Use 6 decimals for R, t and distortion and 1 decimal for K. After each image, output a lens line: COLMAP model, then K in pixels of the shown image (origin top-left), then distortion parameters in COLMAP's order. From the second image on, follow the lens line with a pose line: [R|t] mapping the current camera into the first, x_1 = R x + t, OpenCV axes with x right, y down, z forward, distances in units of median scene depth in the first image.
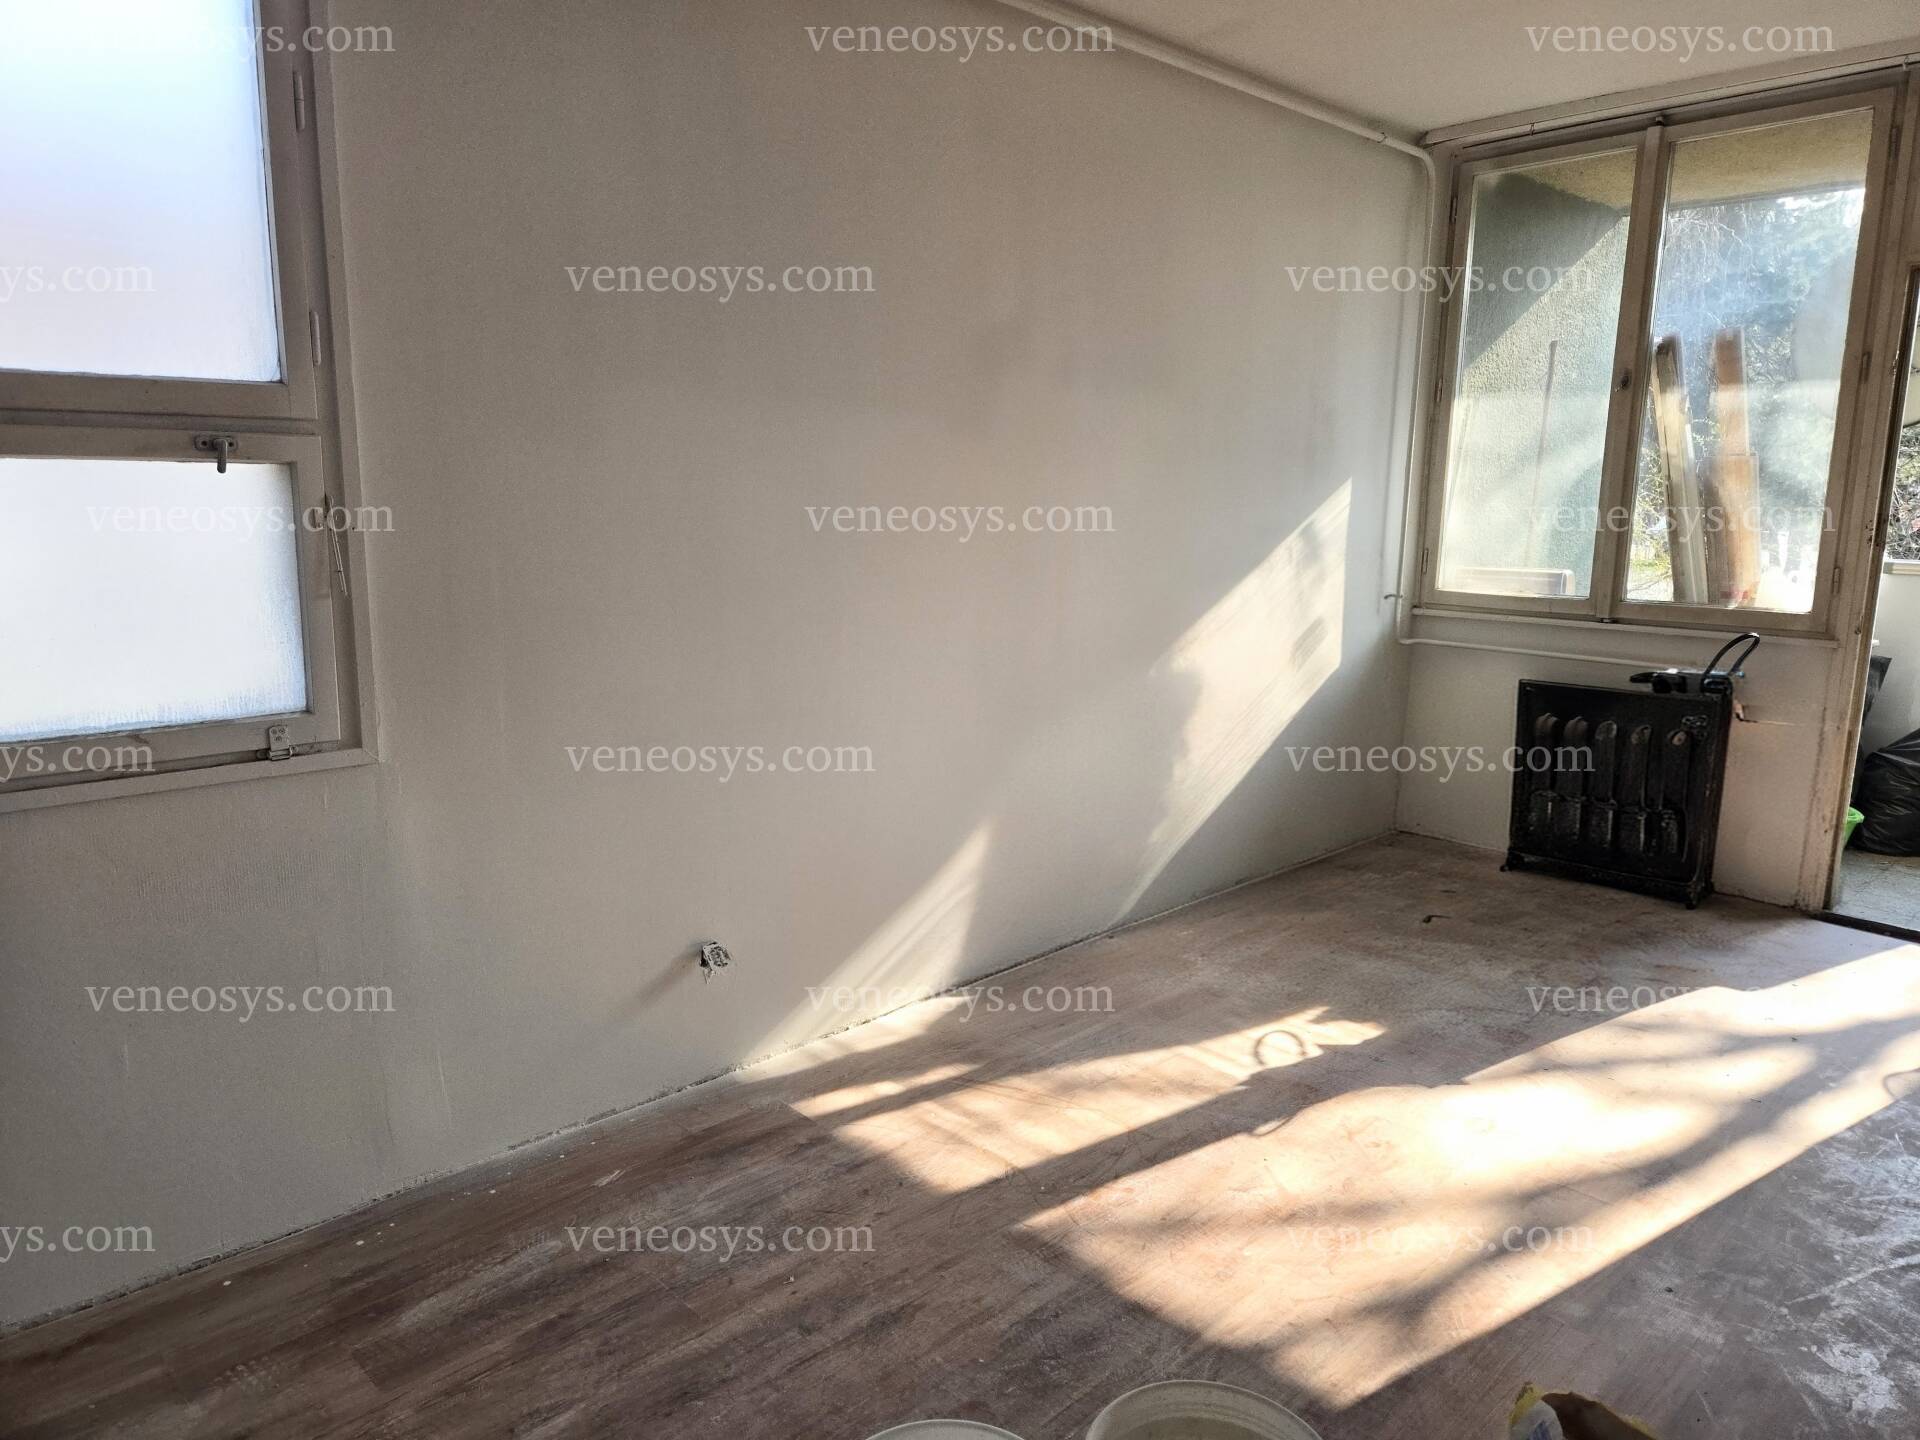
lens RADIAL K [[1329.1, 0, 960.0], [0, 1329.1, 720.0], [0, 0, 1]] dist [0.003573, 0.001485]
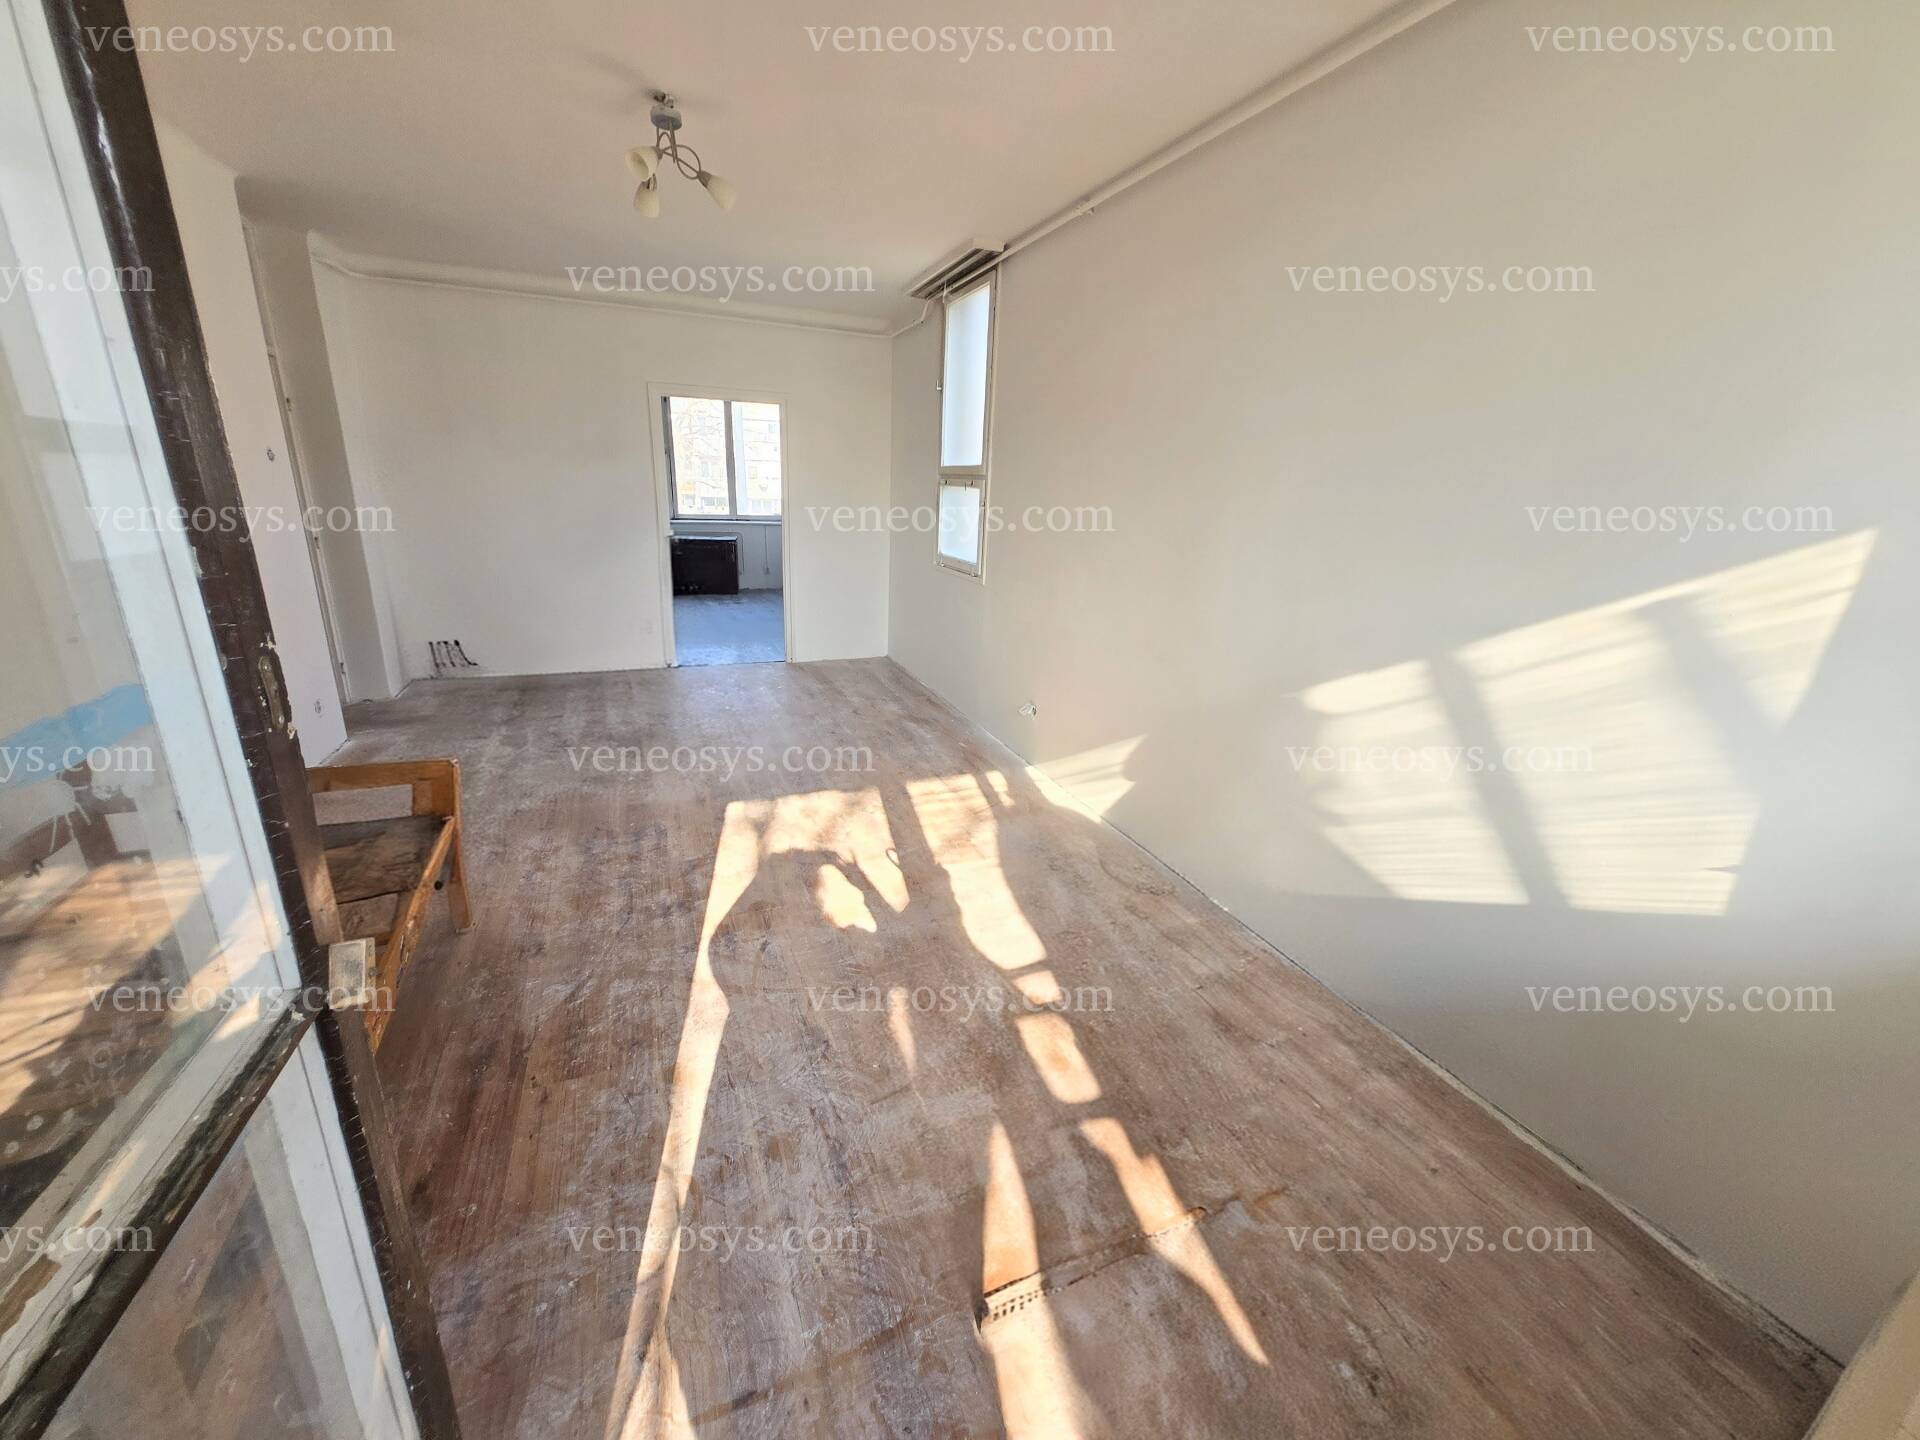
lens RADIAL K [[749.5, 0, 963.1], [0, 749.5, 714.8], [0, 0, 1]] dist [-0.001134, 0.000259]
pose [[-0.347868, 0.266945, -0.898737, 1.165004], [-0.213662, 0.910811, 0.353231, -0.283905], [0.912873, 0.314904, -0.259806, 1.386611]]
